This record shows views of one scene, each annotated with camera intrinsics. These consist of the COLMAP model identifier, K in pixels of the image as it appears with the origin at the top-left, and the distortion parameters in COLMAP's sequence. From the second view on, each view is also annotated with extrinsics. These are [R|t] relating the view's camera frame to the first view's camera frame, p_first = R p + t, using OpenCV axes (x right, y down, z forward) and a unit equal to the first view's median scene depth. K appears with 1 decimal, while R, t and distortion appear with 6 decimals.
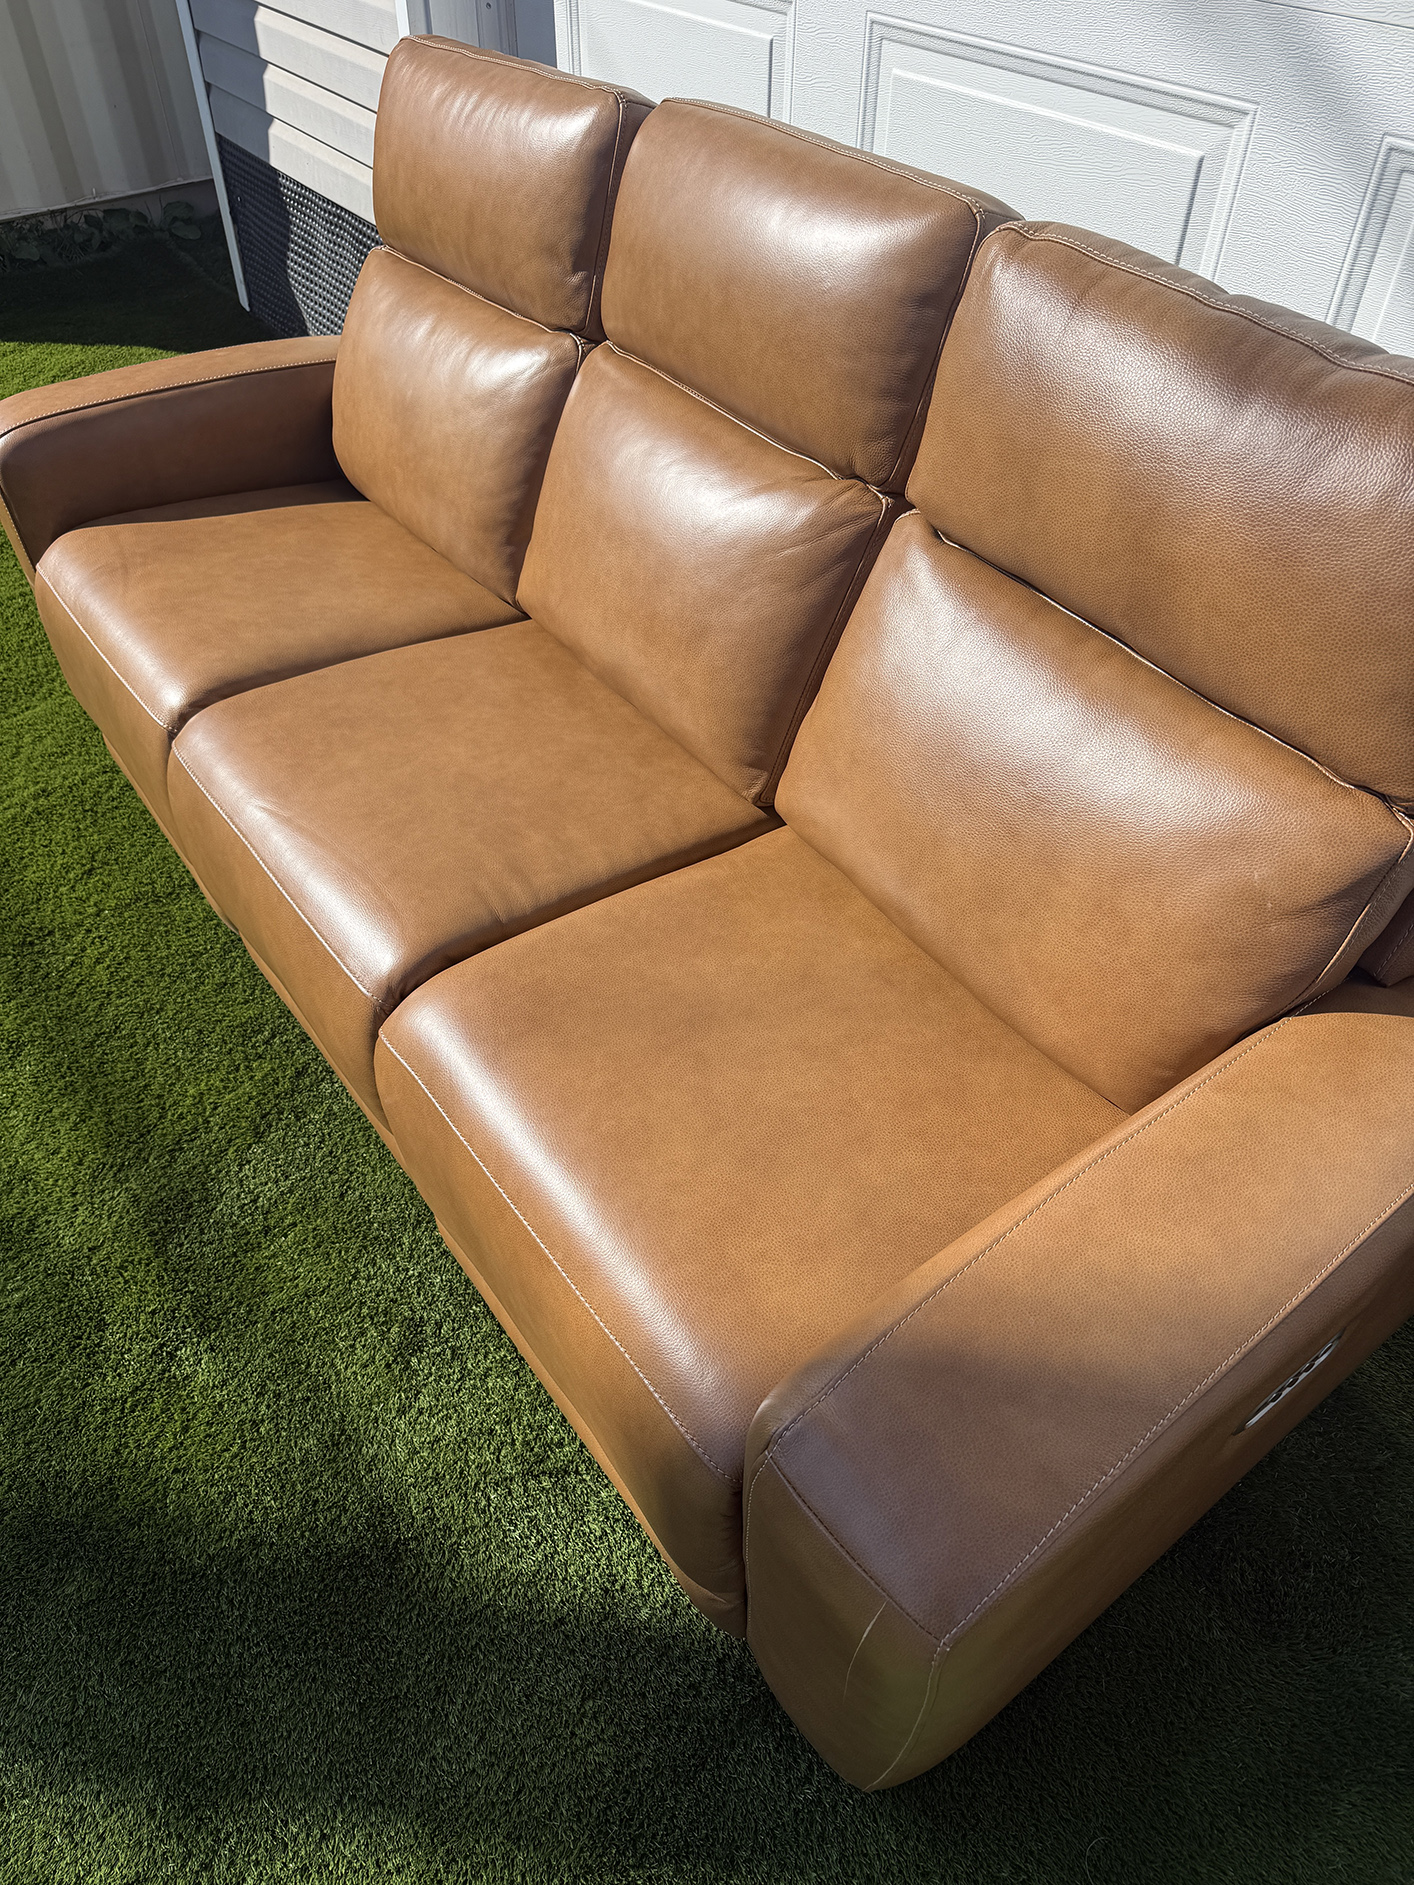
lens RADIAL K [[1342.8, 0, 695.5], [0, 1342.8, 945.3], [0, 0, 1]] dist [0.059552, -0.061773]
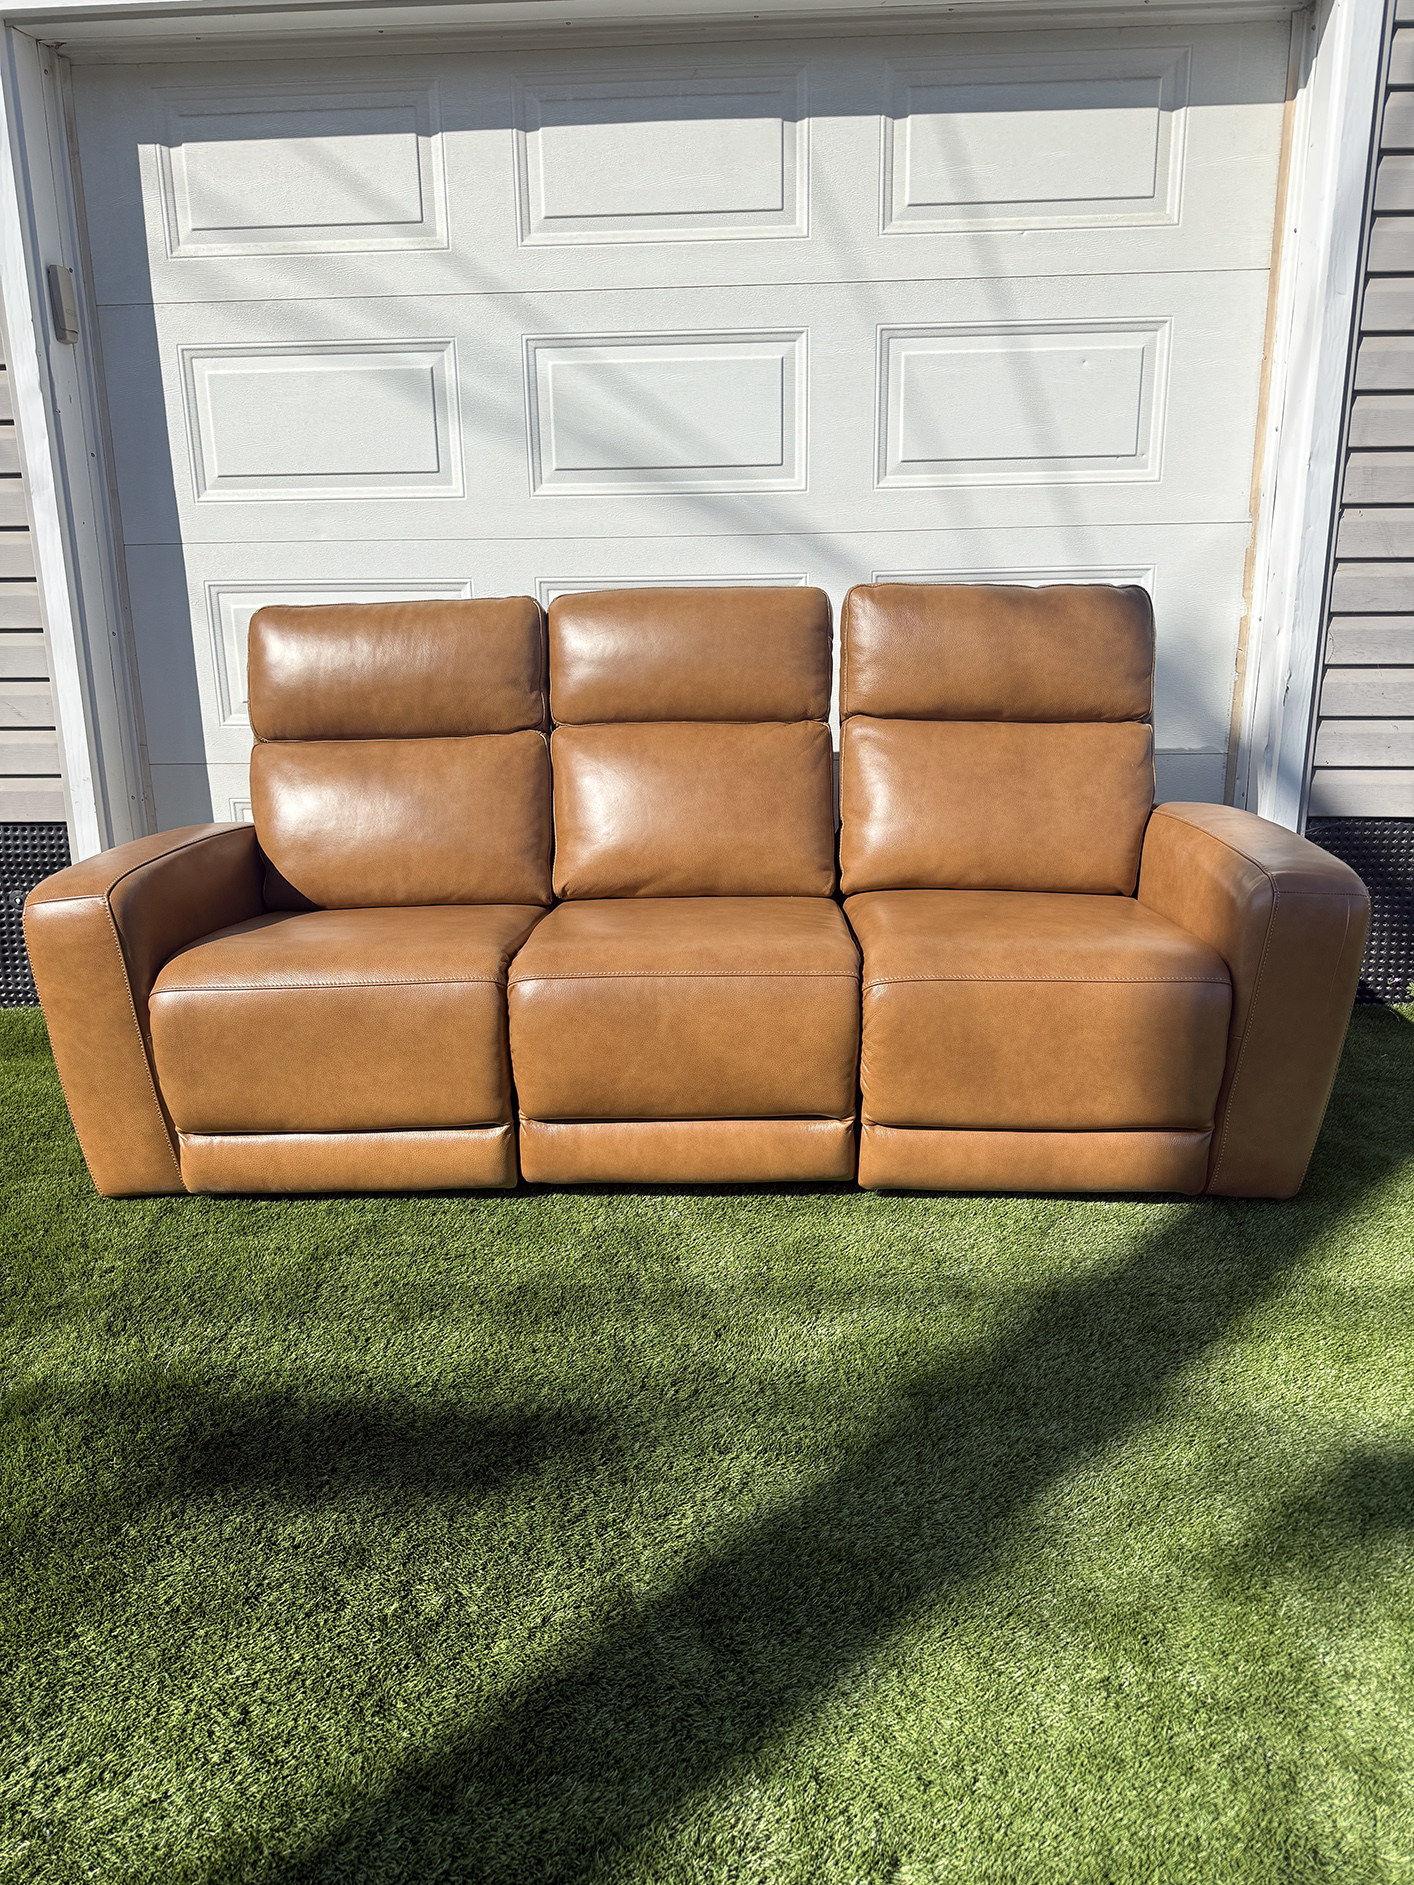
lens RADIAL K [[1308.7, 0, 708.1], [0, 1308.7, 956.9], [0, 0, 1]] dist [0.077383, -0.062107]
pose [[0.606090, -0.224851, 0.762953, -1.402208], [0.557401, 0.804345, -0.205750, 0.225979], [-0.567414, 0.549974, 0.612838, 0.108467]]
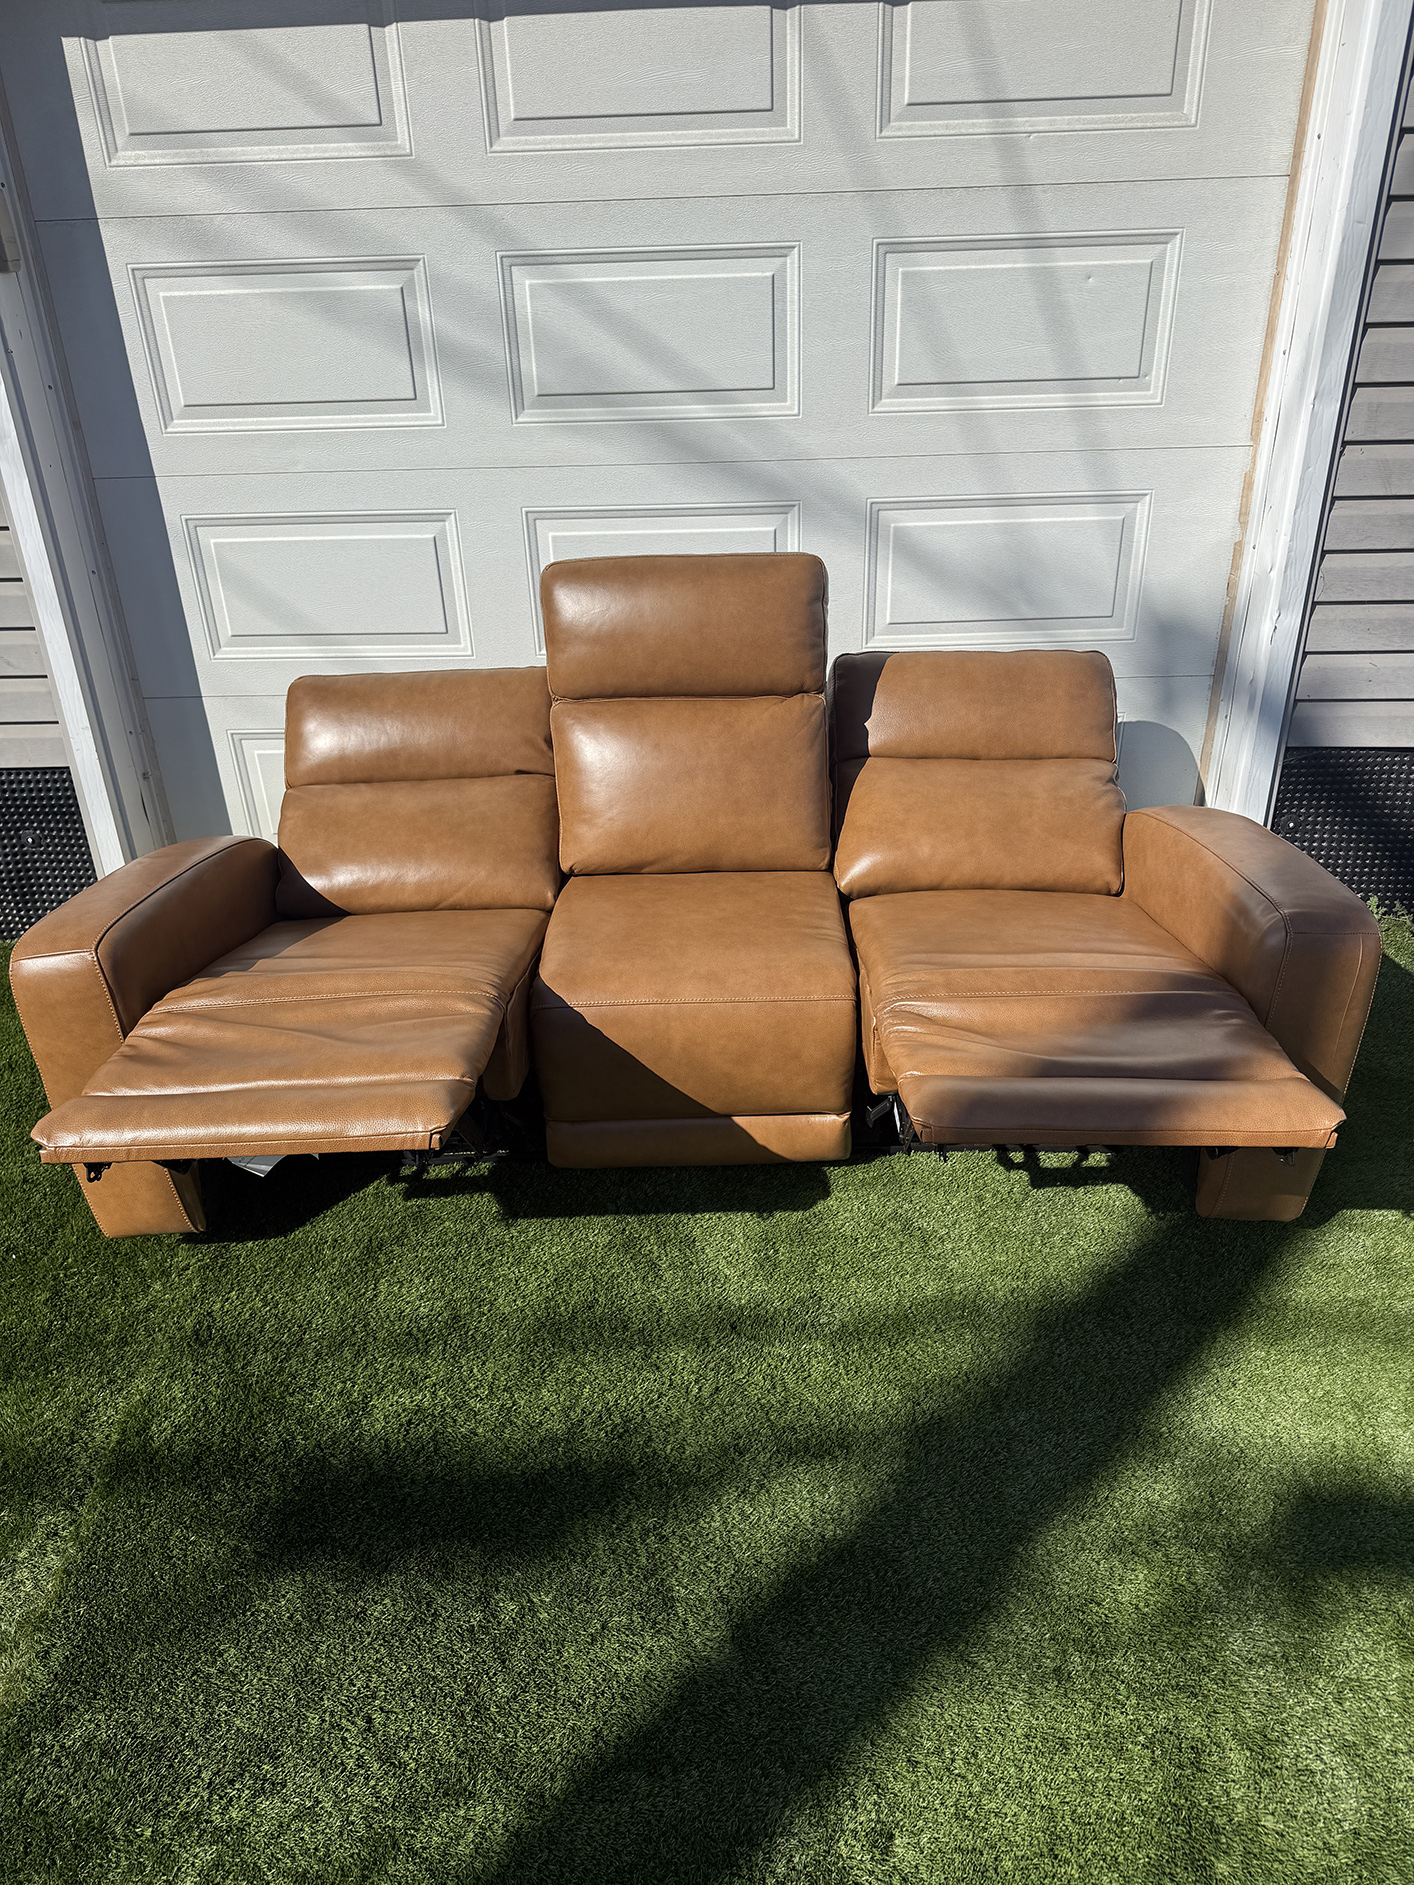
lens RADIAL K [[1312.9, 0, 716.4], [0, 1312.9, 942.0], [0, 0, 1]] dist [0.080397, -0.064842]
pose [[0.583728, -0.401553, 0.705703, -1.379057], [0.577780, 0.816080, -0.013557, -0.089387], [-0.570466, 0.415655, 0.708378, -0.129690]]
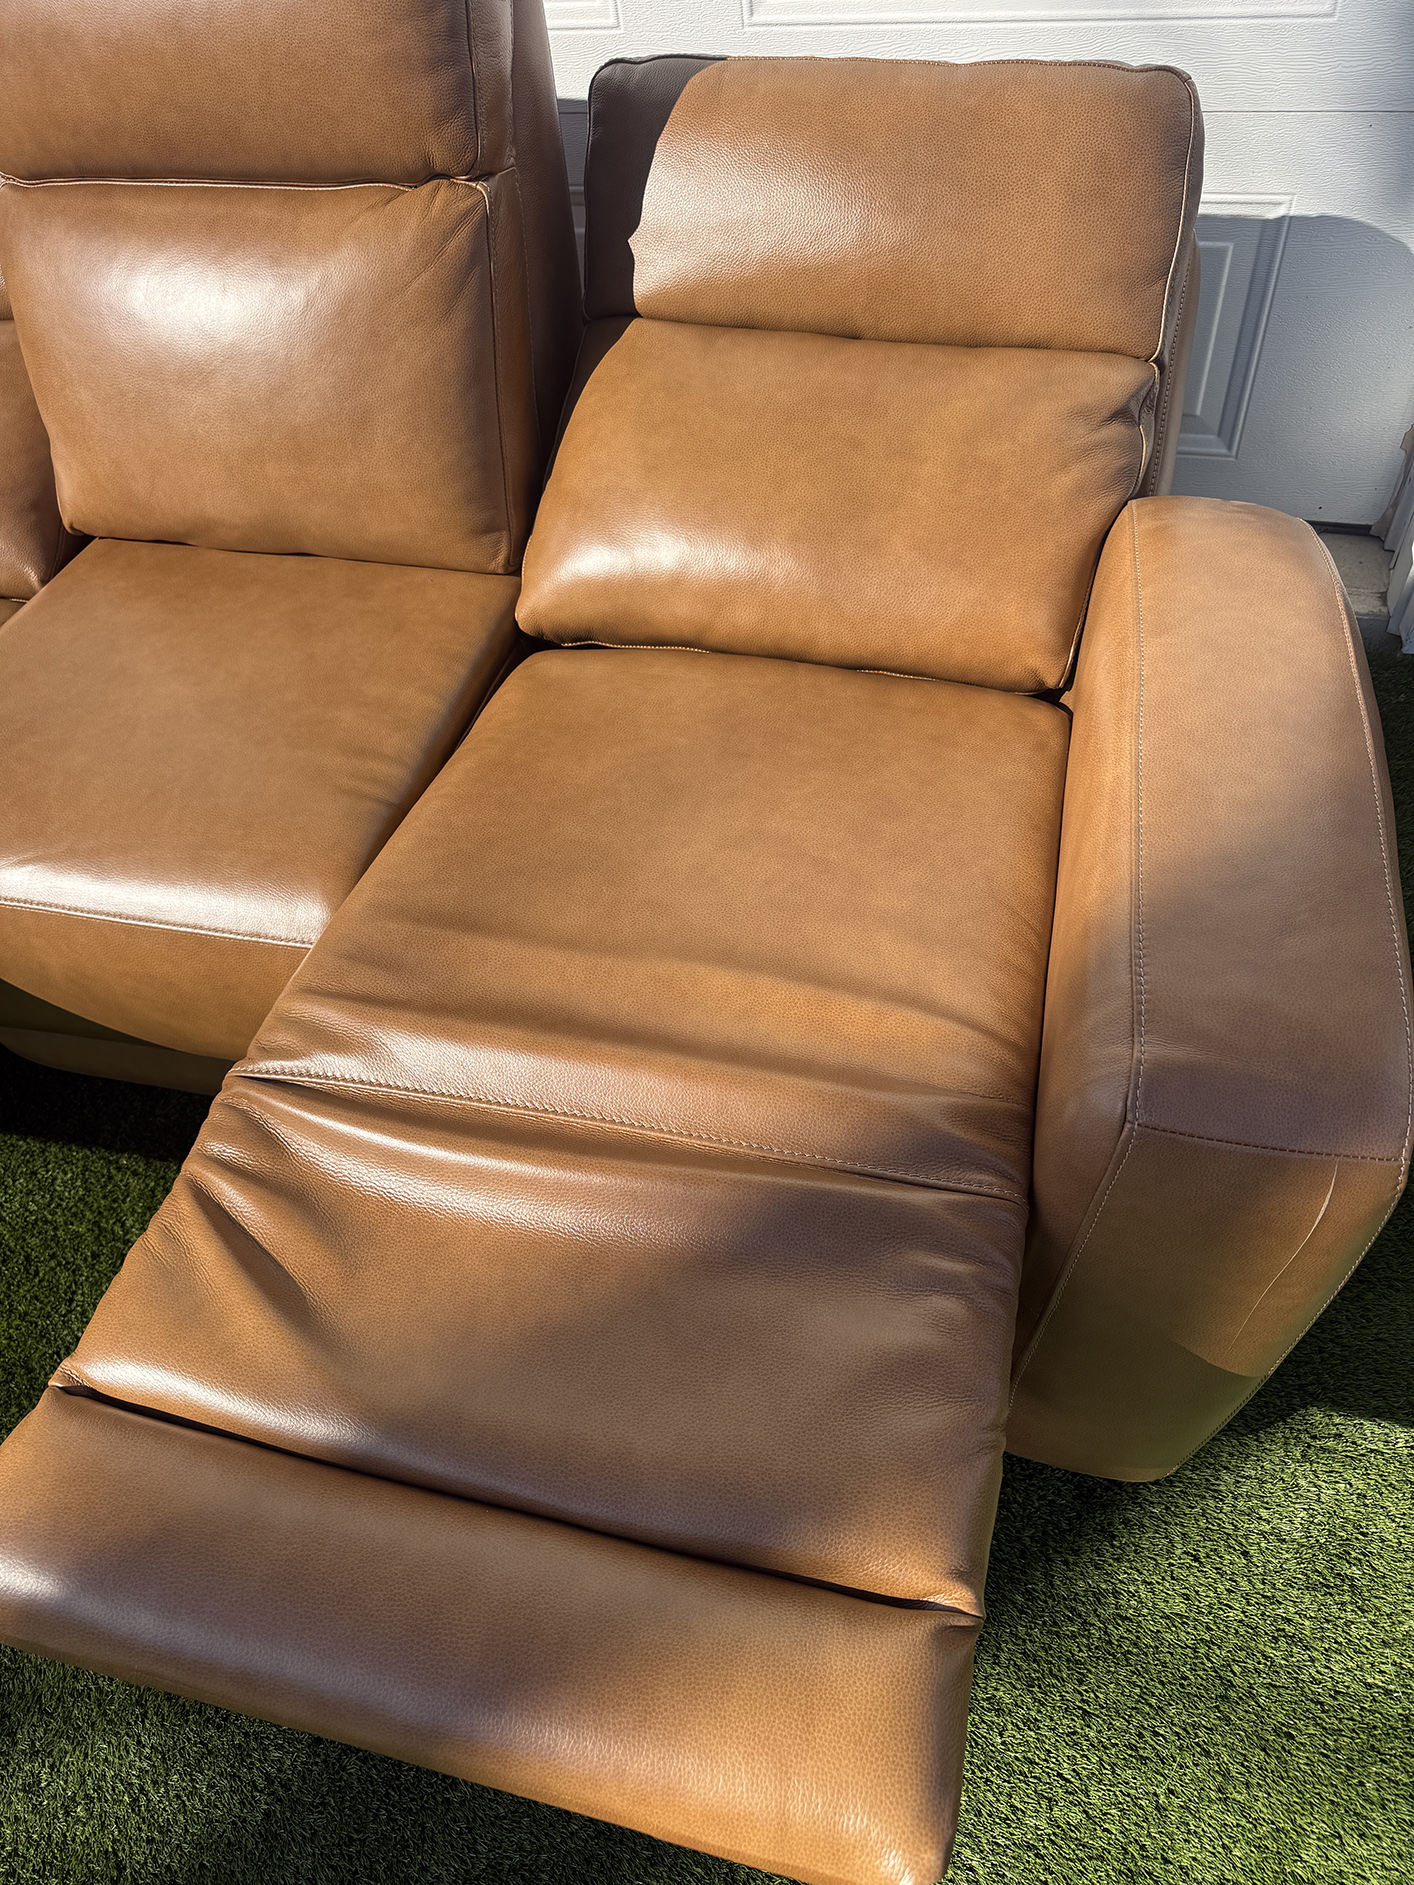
lens RADIAL K [[1351.5, 0, 704.2], [0, 1351.5, 946.9], [0, 0, 1]] dist [0.003393, -0.004431]
pose [[0.763646, -0.563154, 0.315756, -0.301787], [0.519036, 0.826346, 0.218525, -0.024399], [-0.383987, -0.002987, 0.923334, 0.092709]]
